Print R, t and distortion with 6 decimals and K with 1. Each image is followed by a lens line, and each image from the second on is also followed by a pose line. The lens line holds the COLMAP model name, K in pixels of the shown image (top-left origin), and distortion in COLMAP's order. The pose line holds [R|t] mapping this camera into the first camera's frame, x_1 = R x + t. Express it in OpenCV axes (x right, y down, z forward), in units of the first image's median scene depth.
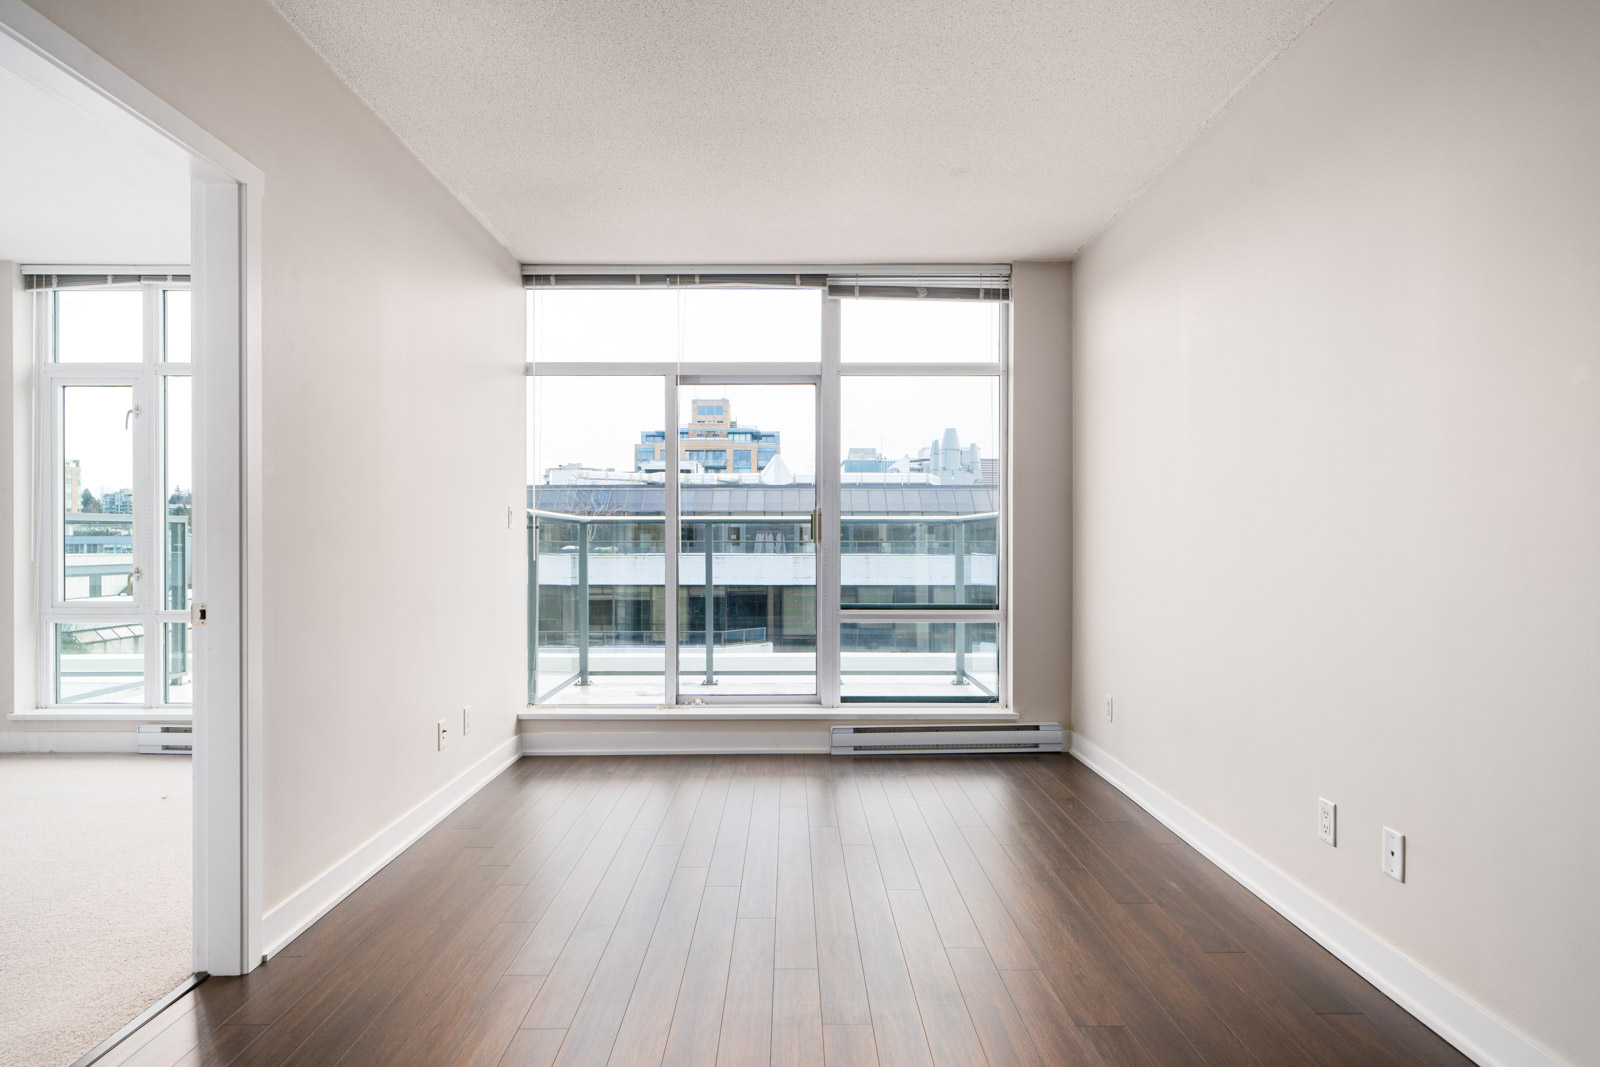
lens RADIAL K [[898.5, 0, 760.9], [0, 898.5, 542.0], [0, 0, 1]] dist [0.003079, -0.001410]
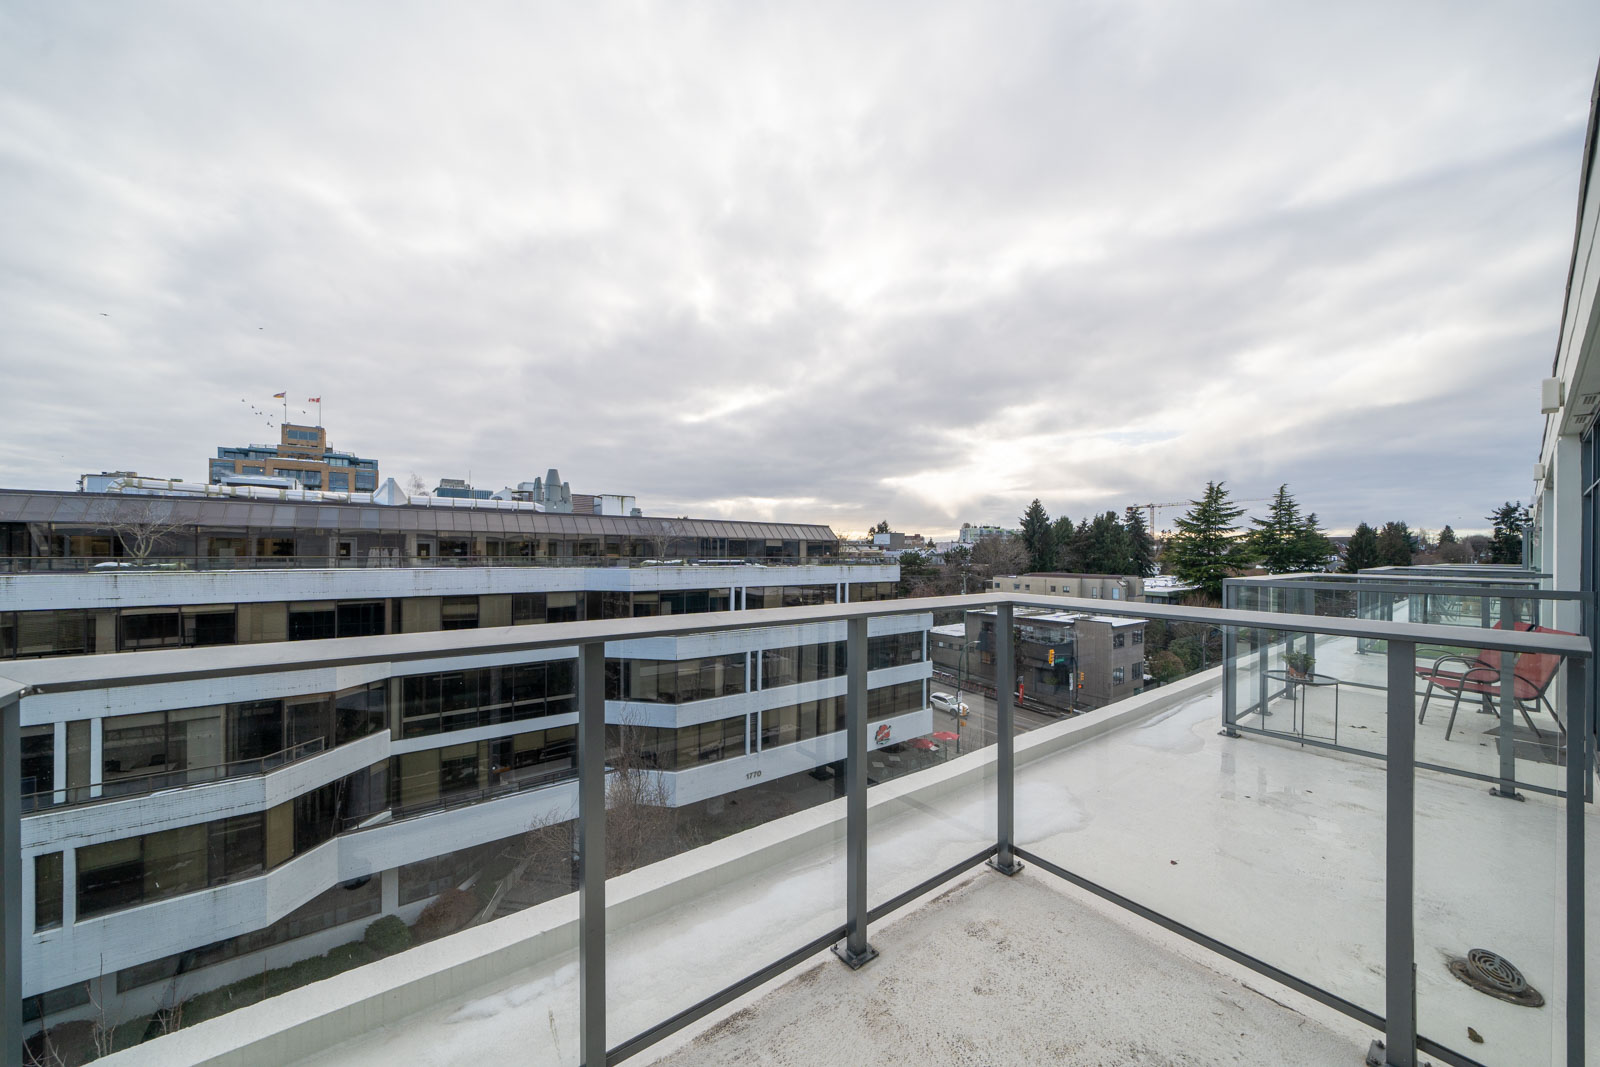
lens RADIAL K [[561.6, 0, 800.6], [0, 561.6, 550.2], [0, 0, 1]] dist [-0.010463, -0.000277]
pose [[0.777090, 0.003521, 0.629380, -0.020571], [-0.004792, 0.999988, 0.000323, -0.008980], [-0.629371, -0.003267, 0.777098, 0.119865]]
